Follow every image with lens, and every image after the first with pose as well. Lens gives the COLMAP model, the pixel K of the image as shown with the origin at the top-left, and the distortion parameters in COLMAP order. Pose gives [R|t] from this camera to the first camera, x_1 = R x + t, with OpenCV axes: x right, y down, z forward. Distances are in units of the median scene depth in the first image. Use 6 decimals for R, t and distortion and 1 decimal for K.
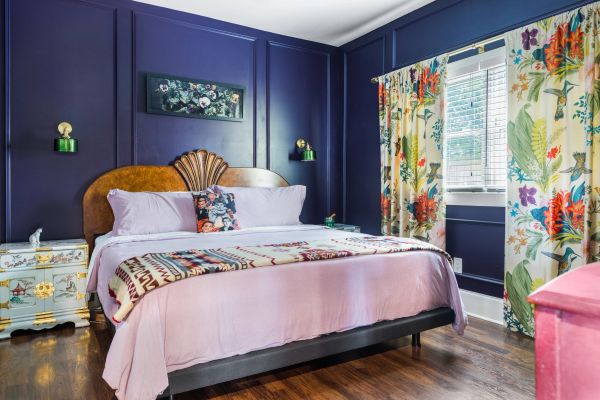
lens RADIAL K [[417.2, 0, 300.0], [0, 417.2, 200.0], [0, 0, 1]] dist [0.000203, 0.000200]
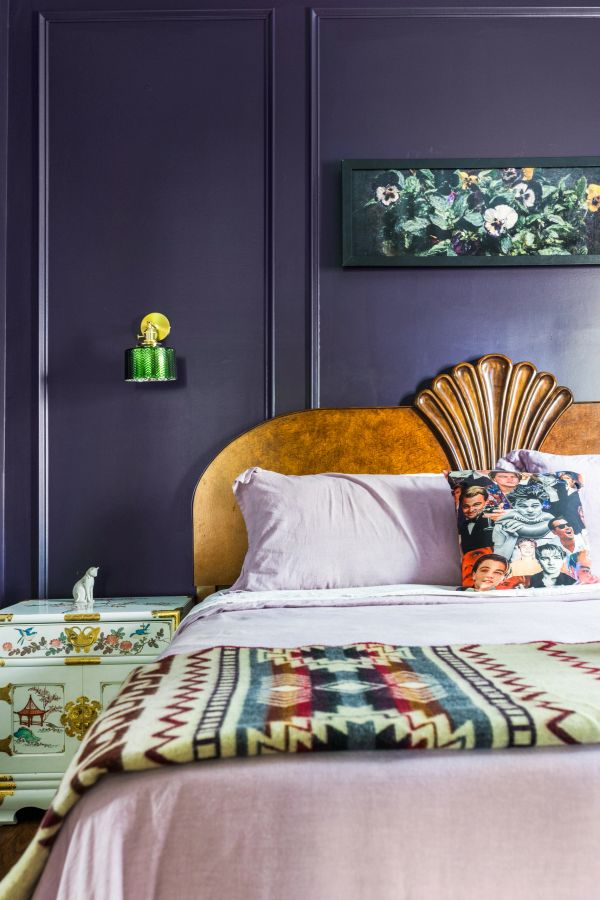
lens RADIAL K [[863.9, 0, 299.5], [0, 863.9, 536.6], [0, 0, 1]] dist [-0.000850, -0.010125]
pose [[0.859102, -0.000969, -0.511804, -0.003655], [0.002221, 0.999996, 0.001834, 0.033044], [0.511800, -0.002712, 0.859101, 0.329038]]
